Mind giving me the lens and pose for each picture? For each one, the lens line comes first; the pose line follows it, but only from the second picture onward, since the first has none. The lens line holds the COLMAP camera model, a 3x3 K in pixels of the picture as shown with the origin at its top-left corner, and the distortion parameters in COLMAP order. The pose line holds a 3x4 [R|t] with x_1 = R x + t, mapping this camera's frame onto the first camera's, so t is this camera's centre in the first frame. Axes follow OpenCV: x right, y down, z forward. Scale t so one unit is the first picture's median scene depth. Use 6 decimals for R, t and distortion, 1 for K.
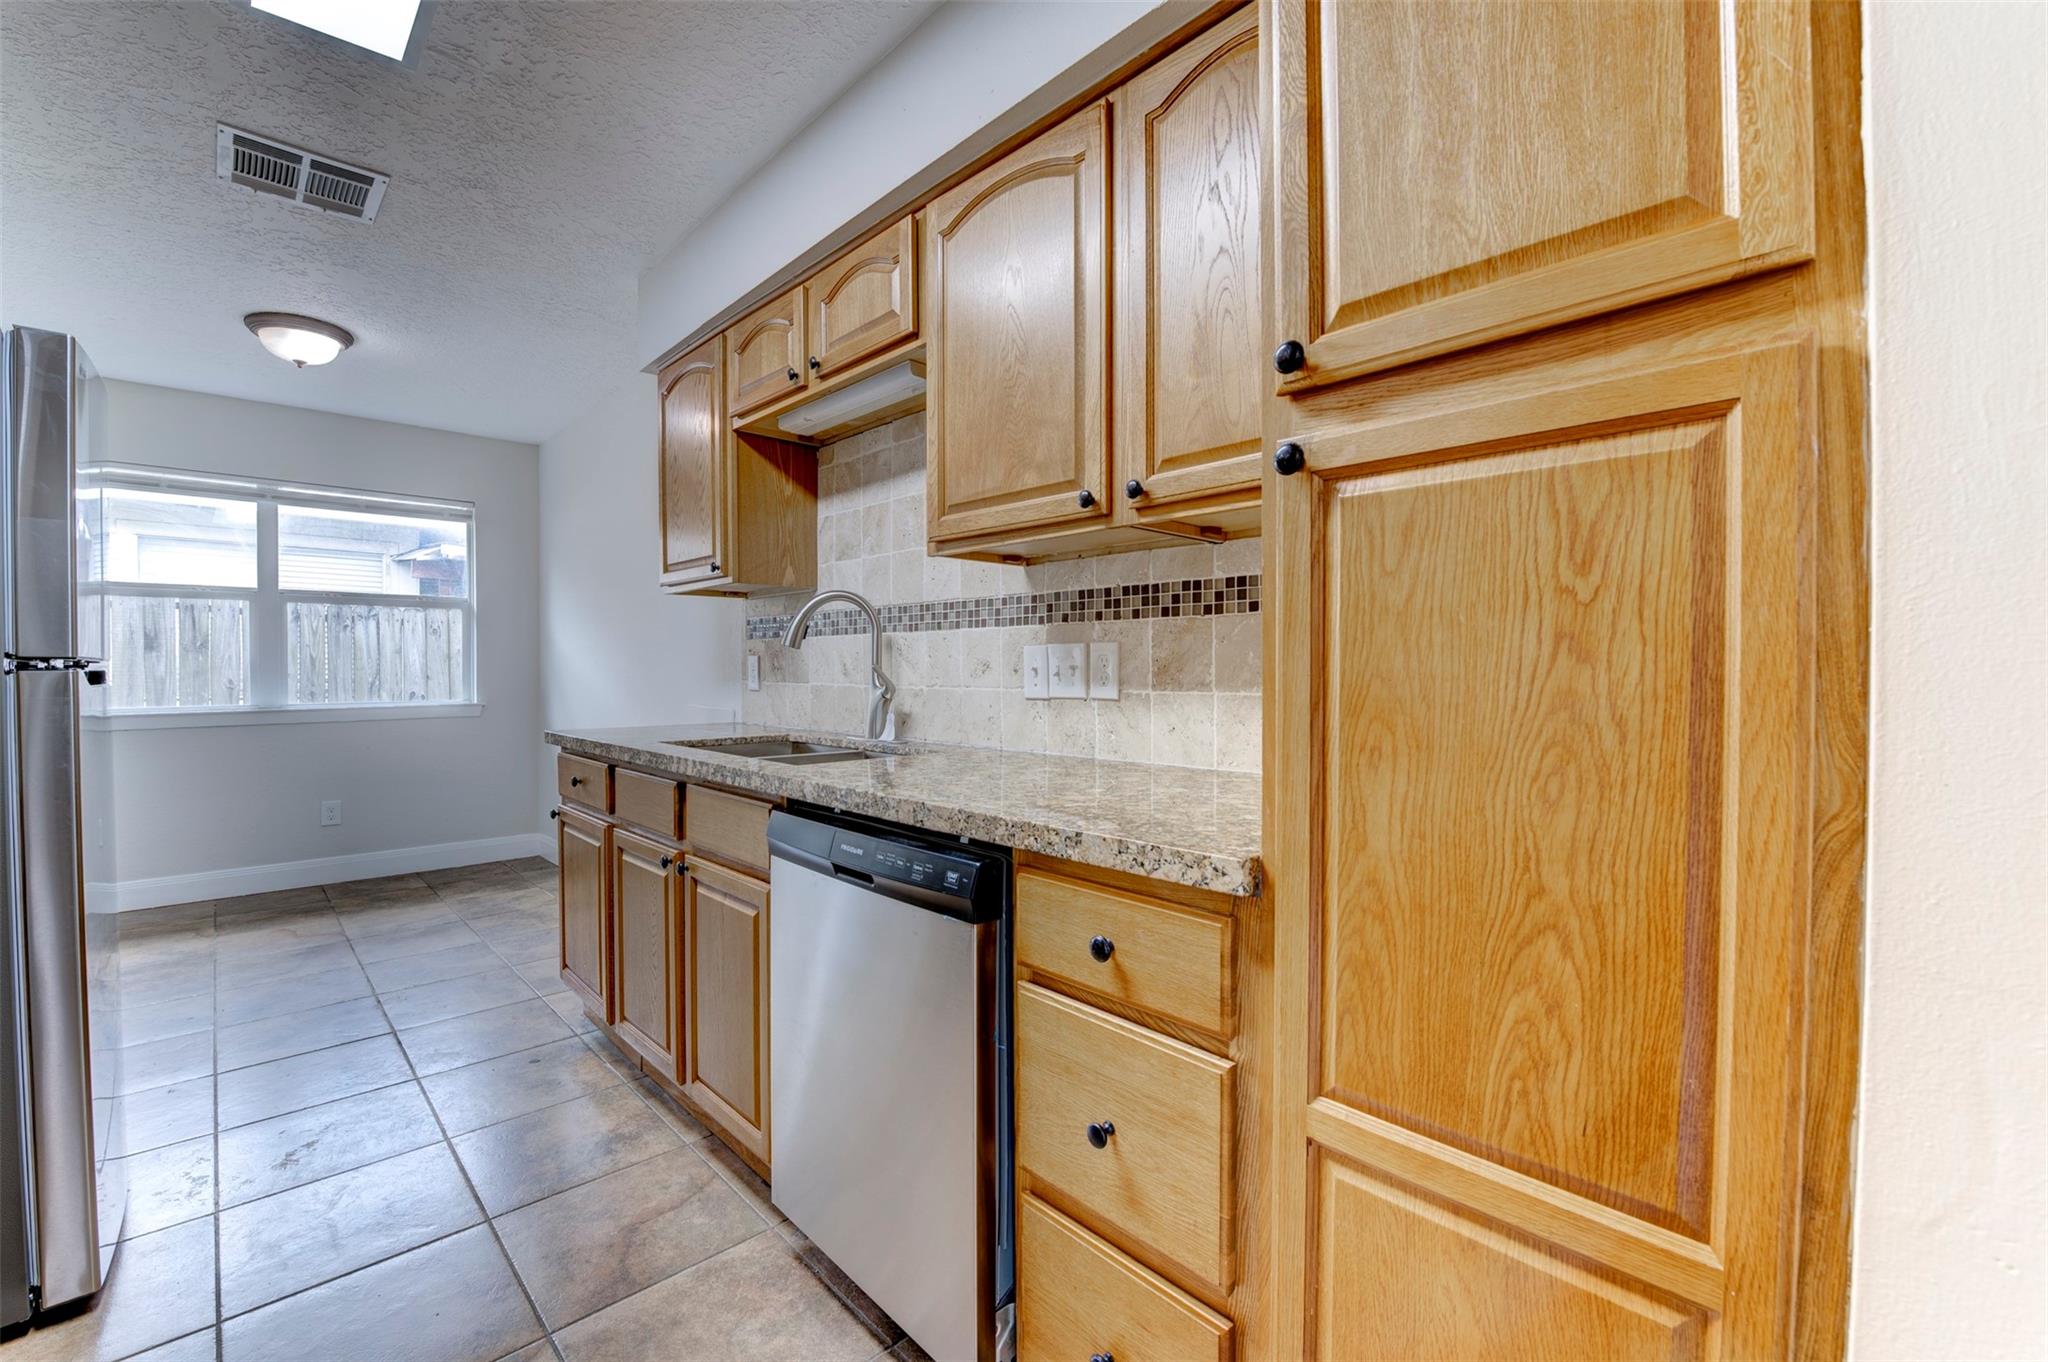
lens RADIAL K [[833.4, 0, 1029.3], [0, 833.4, 677.6], [0, 0, 1]] dist [-0.018877, -0.001356]
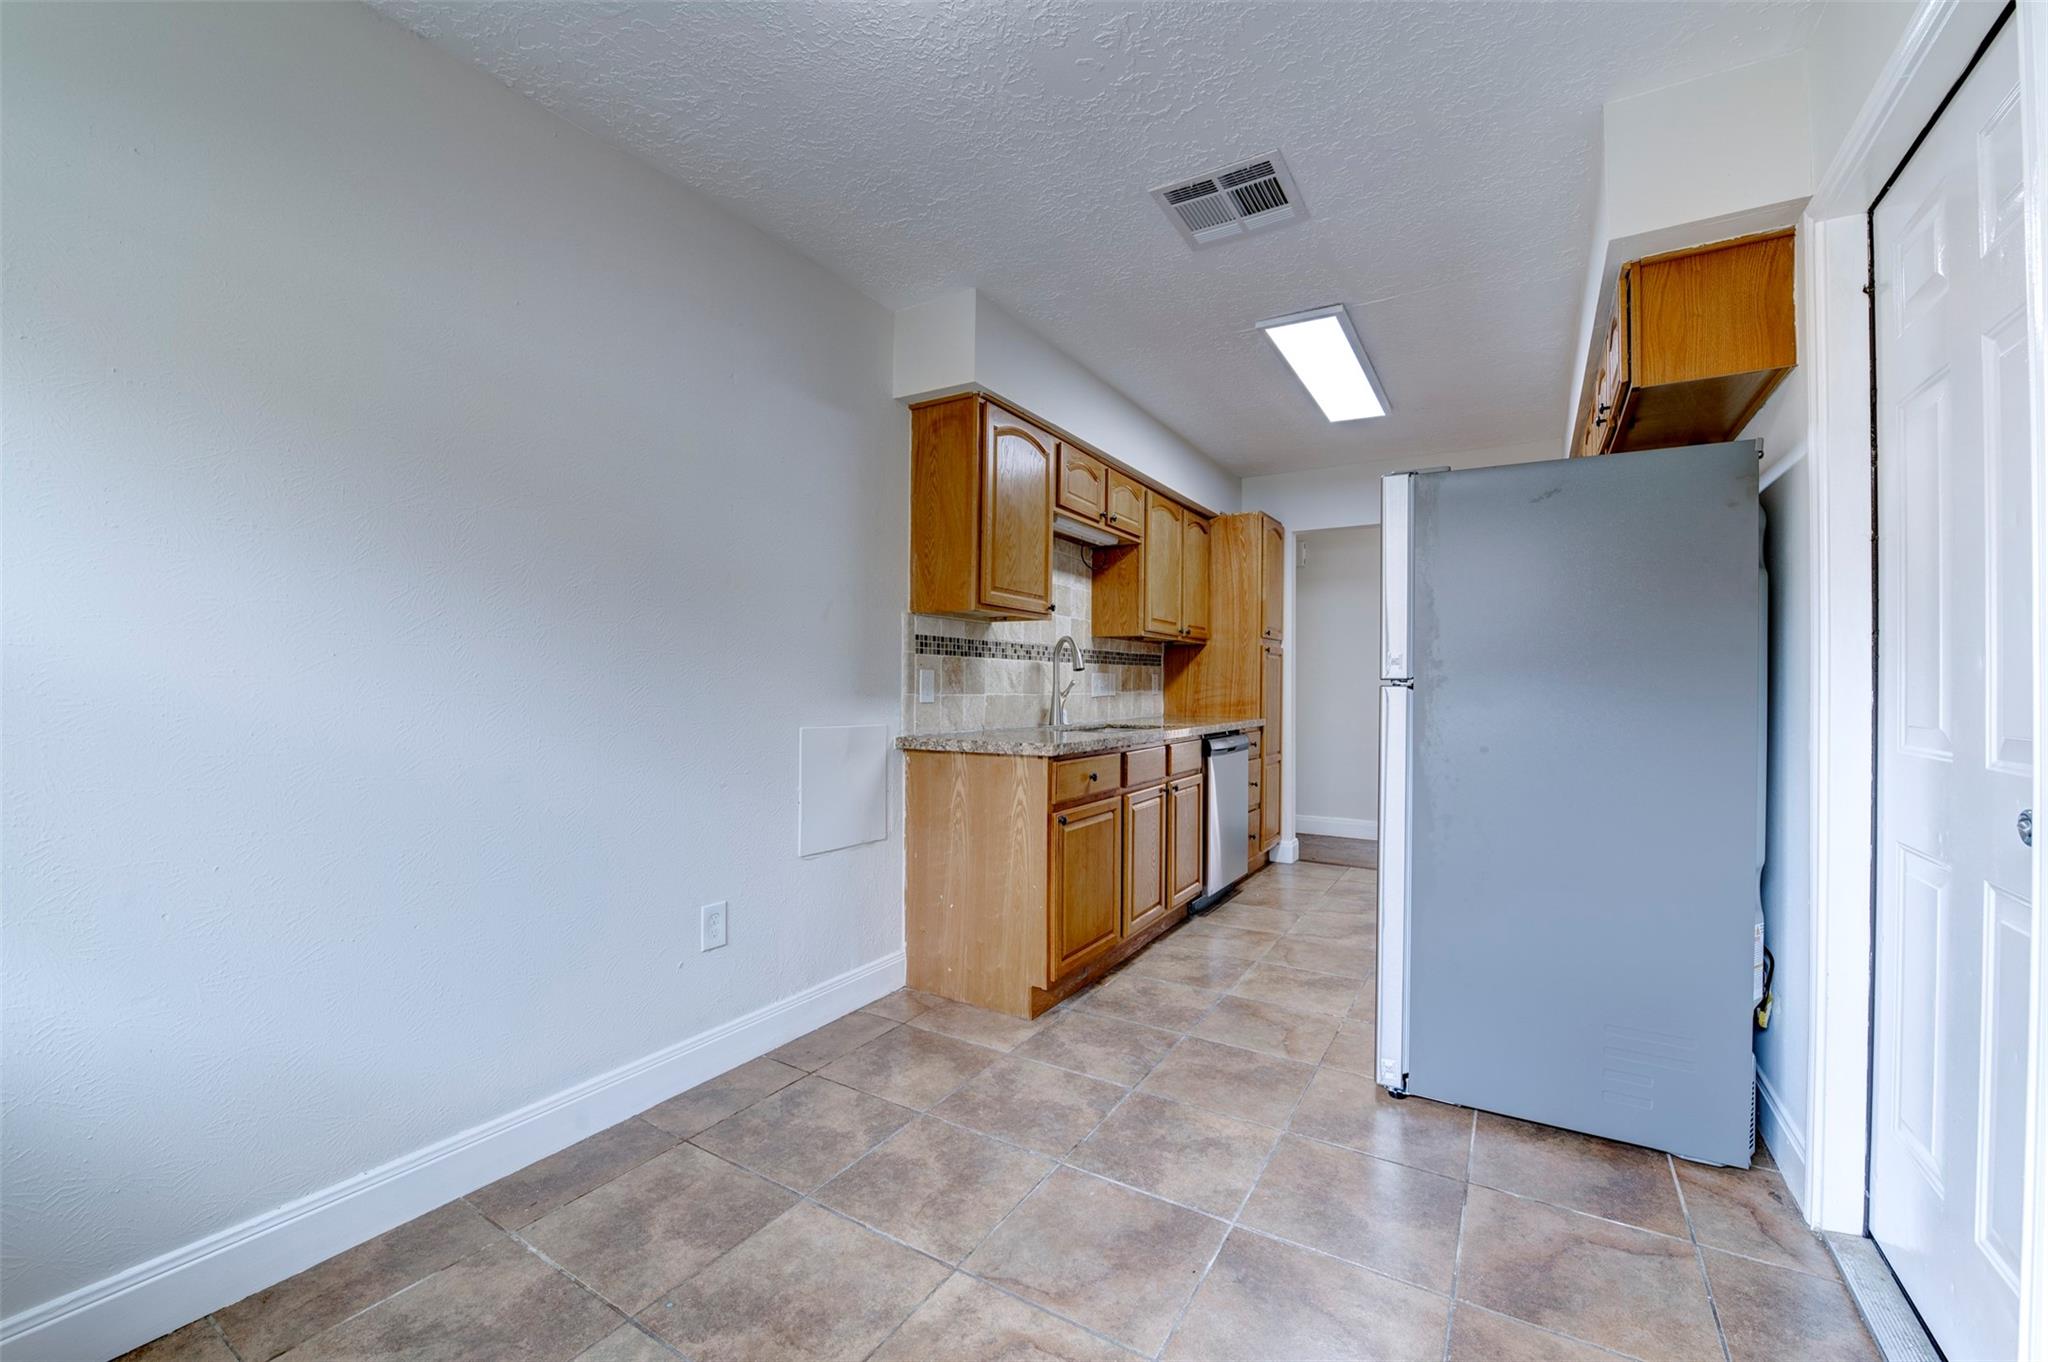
lens RADIAL K [[822.0, 0, 1027.3], [0, 822.0, 678.5], [0, 0, 1]] dist [-0.020488, -0.000860]
pose [[-0.241598, 0.004708, 0.970365, -2.457814], [0.002935, 0.999987, -0.004121, -0.018815], [-0.970372, 0.001852, -0.241608, 2.018887]]
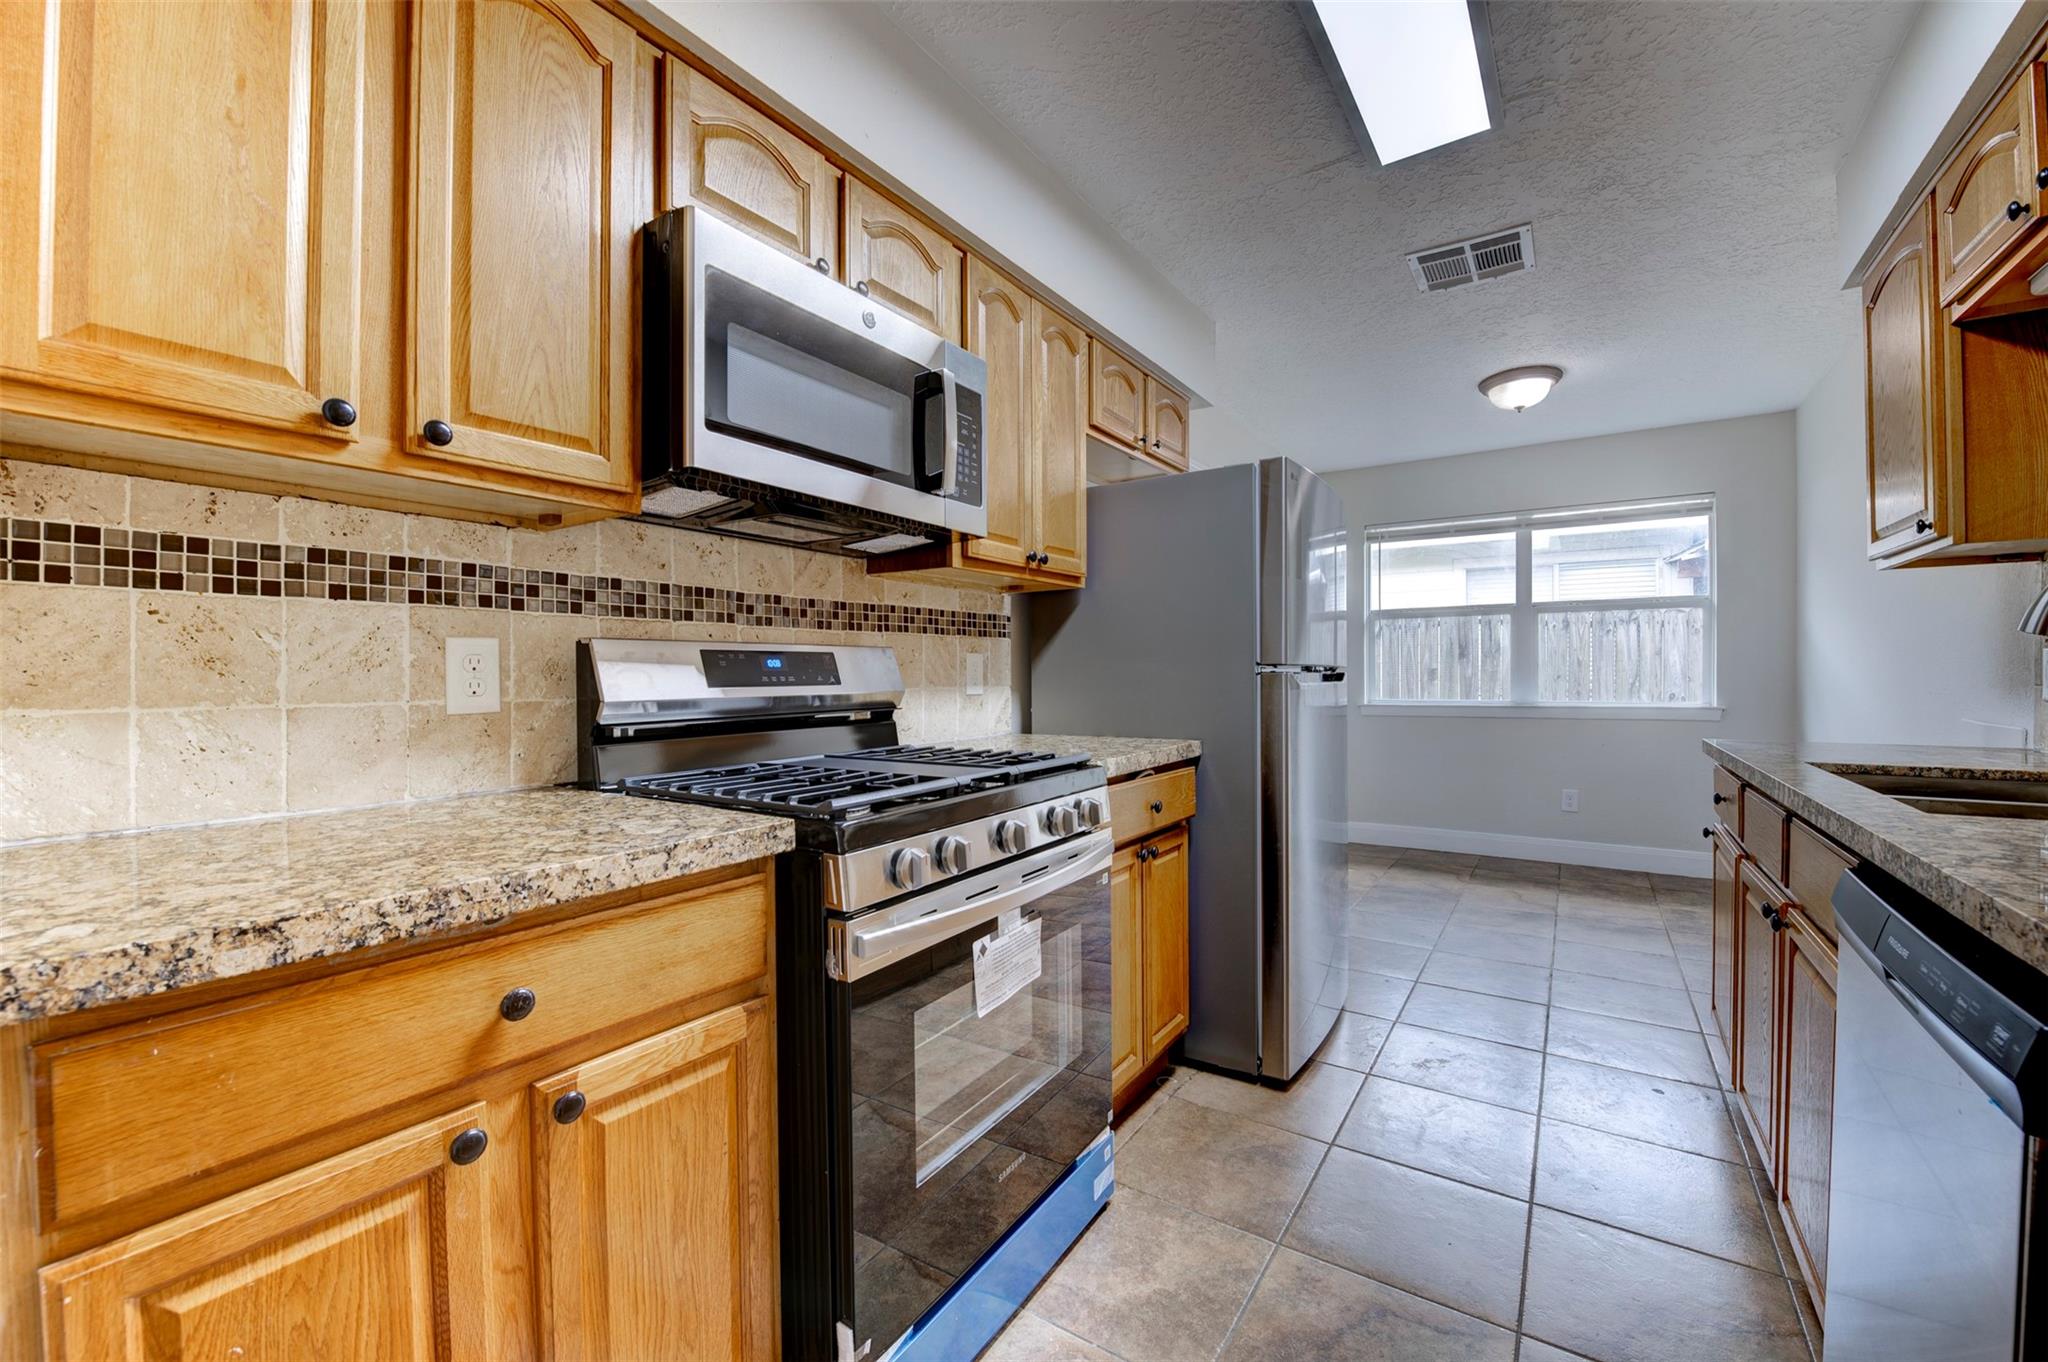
lens RADIAL K [[822.0, 0, 1027.3], [0, 822.0, 678.5], [0, 0, 1]] dist [-0.020488, -0.000860]
pose [[0.190227, 0.005283, -0.981726, 0.214591], [-0.006129, 0.999972, 0.004194, -0.000716], [0.981721, 0.005220, 0.190254, 0.173089]]
